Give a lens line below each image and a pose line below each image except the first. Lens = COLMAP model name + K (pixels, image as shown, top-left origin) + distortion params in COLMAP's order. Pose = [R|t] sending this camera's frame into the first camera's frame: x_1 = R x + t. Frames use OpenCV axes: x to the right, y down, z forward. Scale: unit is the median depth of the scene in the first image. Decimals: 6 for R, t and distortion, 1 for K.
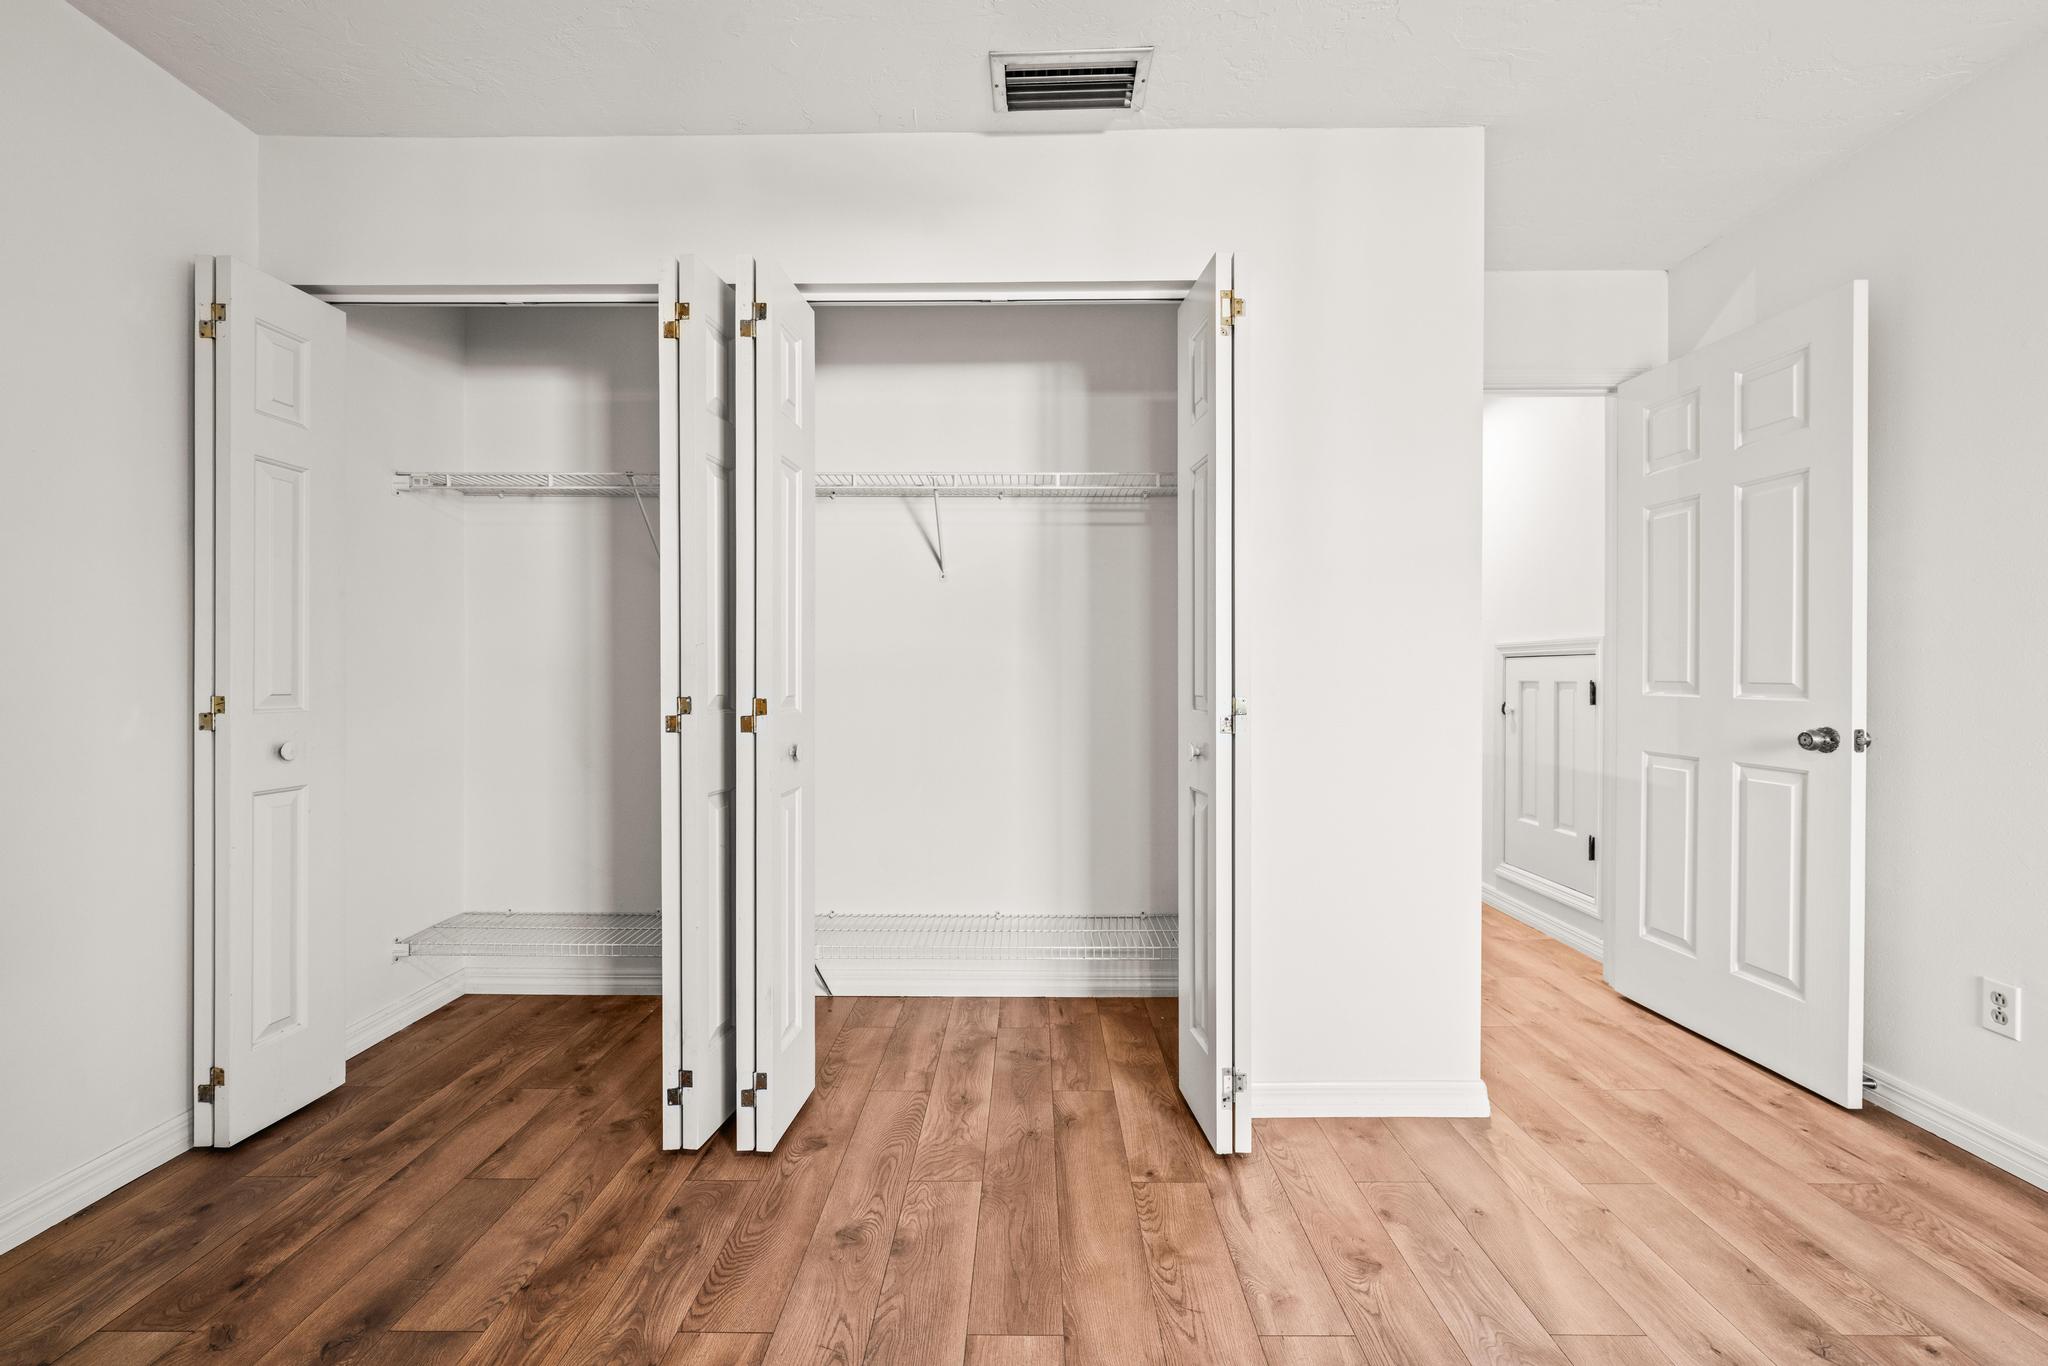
lens RADIAL K [[861.6, 0, 1033.5], [0, 861.6, 675.9], [0, 0, 1]] dist [0.000805, 0.000179]
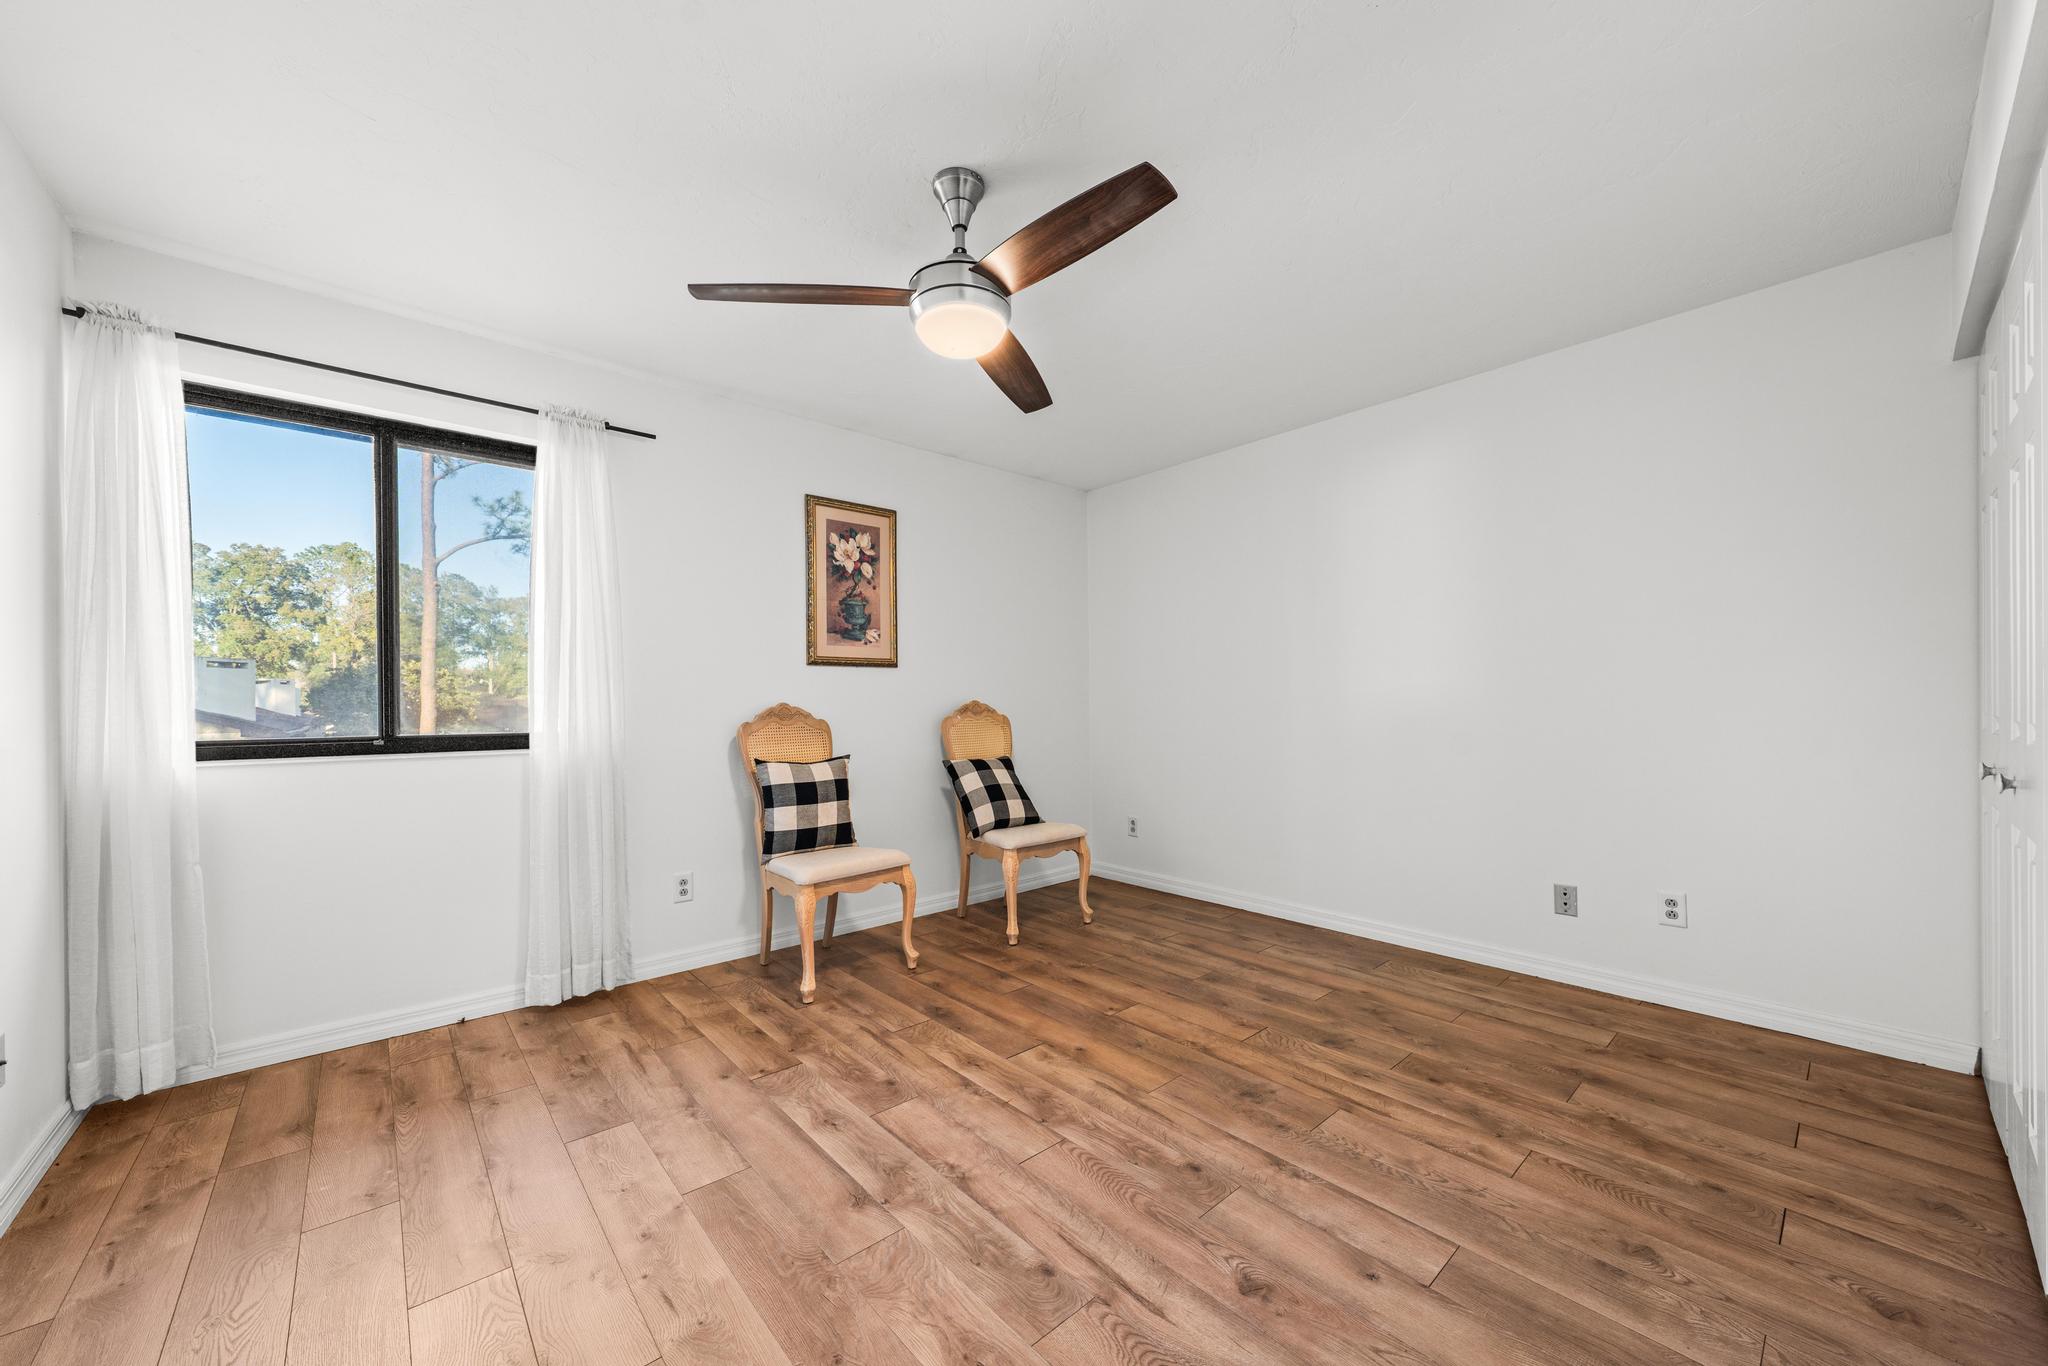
lens RADIAL K [[731.8, 0, 1019.6], [0, 731.8, 696.2], [0, 0, 1]] dist [-0.000905, -0.000198]
pose [[-0.744153, 0.000692, -0.668008, 0.909503], [0.002649, 0.999995, -0.001915, -0.009567], [0.668003, -0.003195, -0.744151, 1.149019]]
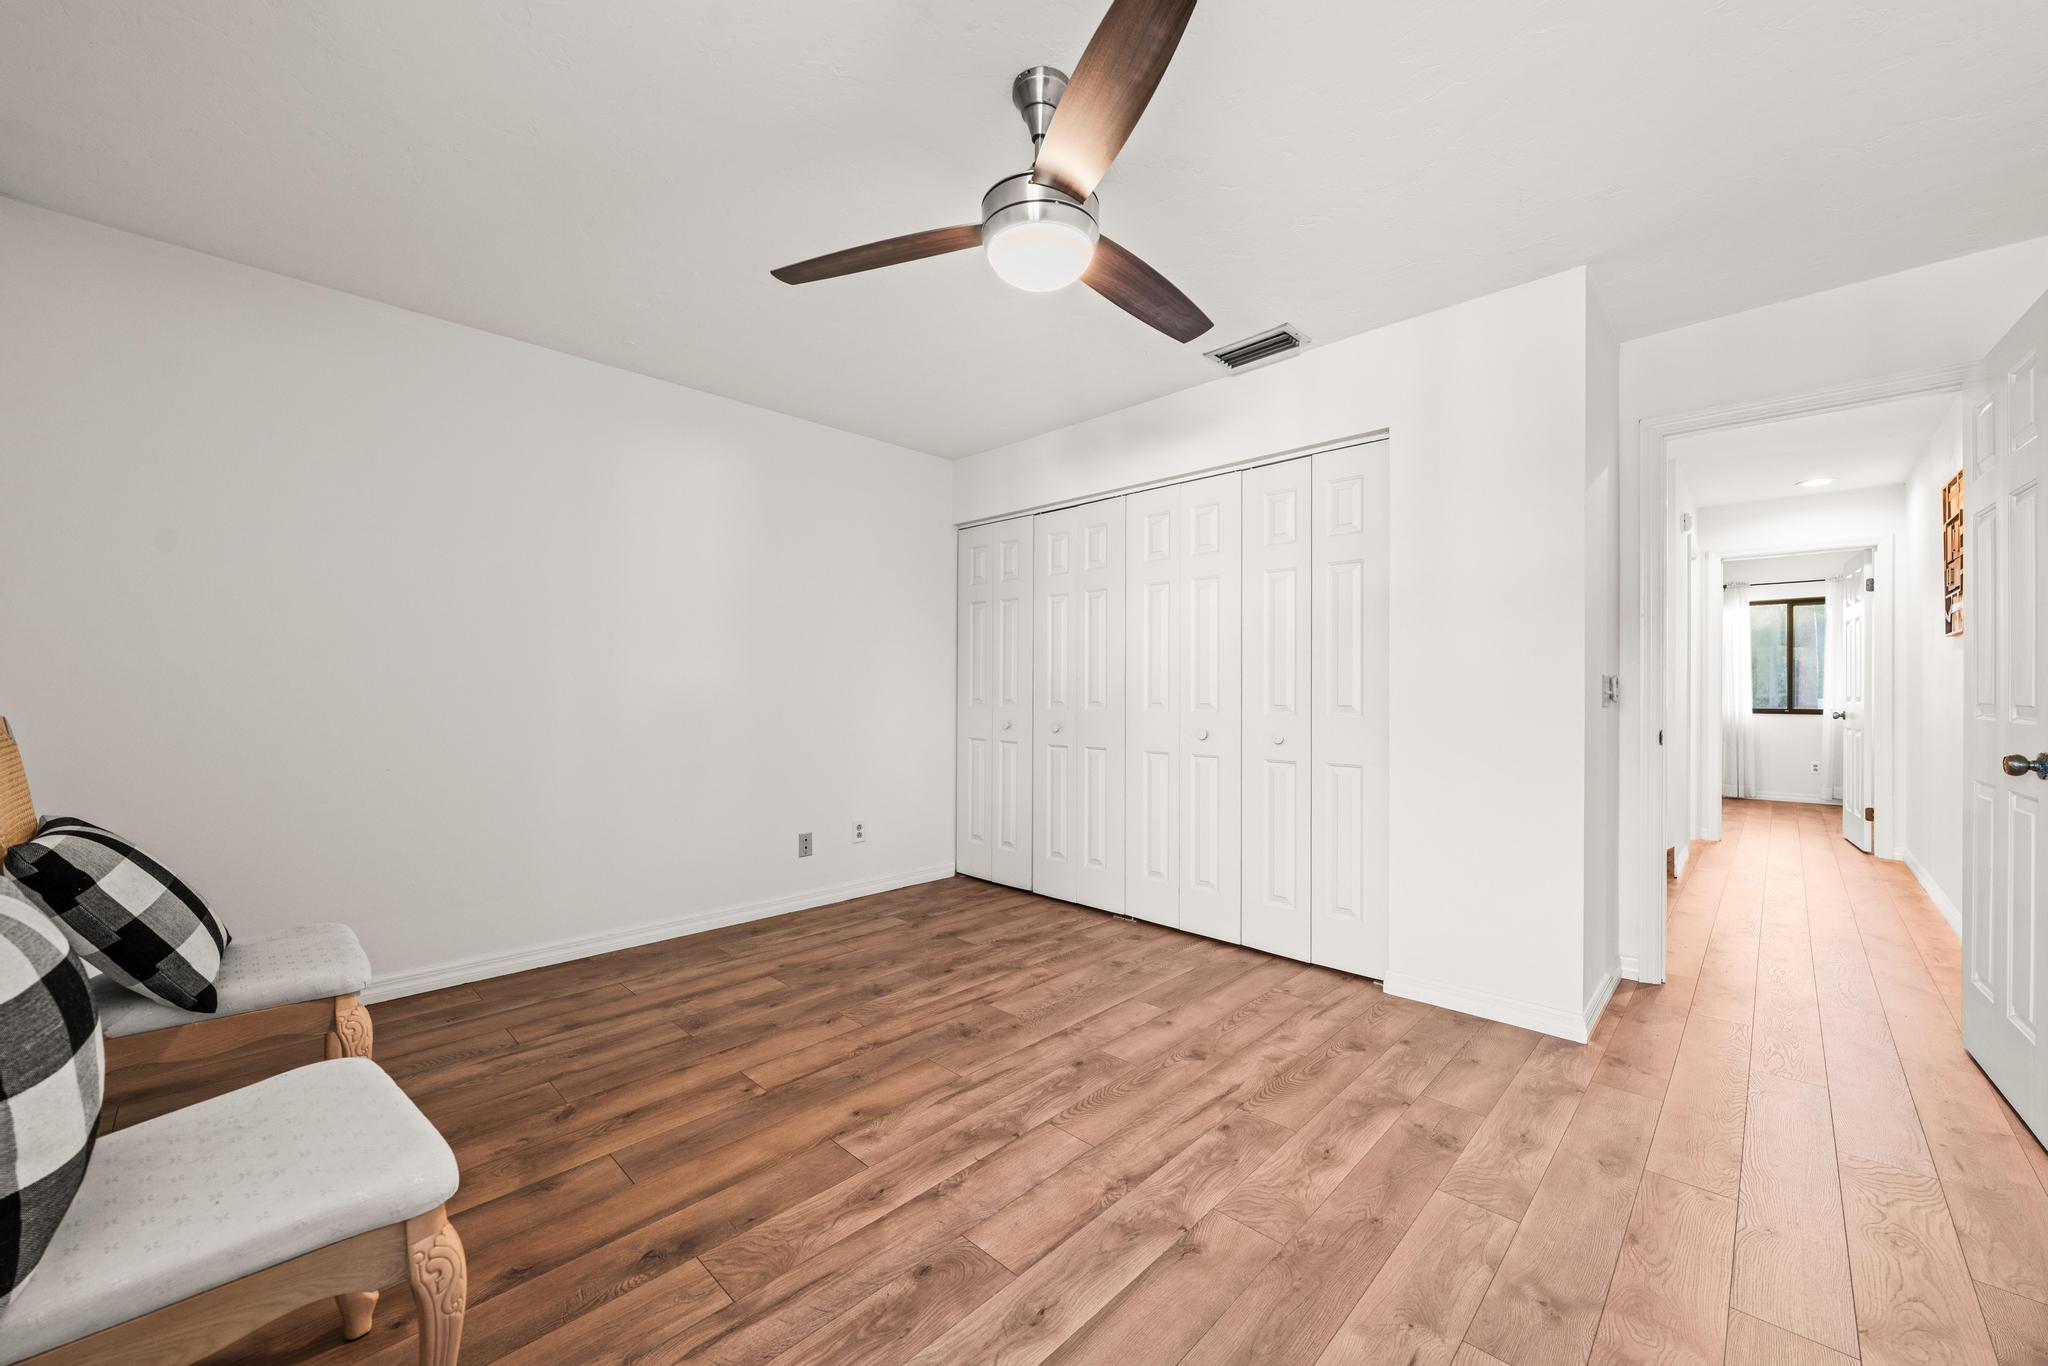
lens RADIAL K [[783.8, 0, 1012.7], [0, 783.8, 694.2], [0, 0, 1]] dist [-0.001121, 0.000118]
pose [[0.712765, 0.007029, -0.701367, 0.910731], [-0.011627, 0.999931, -0.001795, 0.012675], [0.701306, 0.009434, 0.712798, -0.512795]]
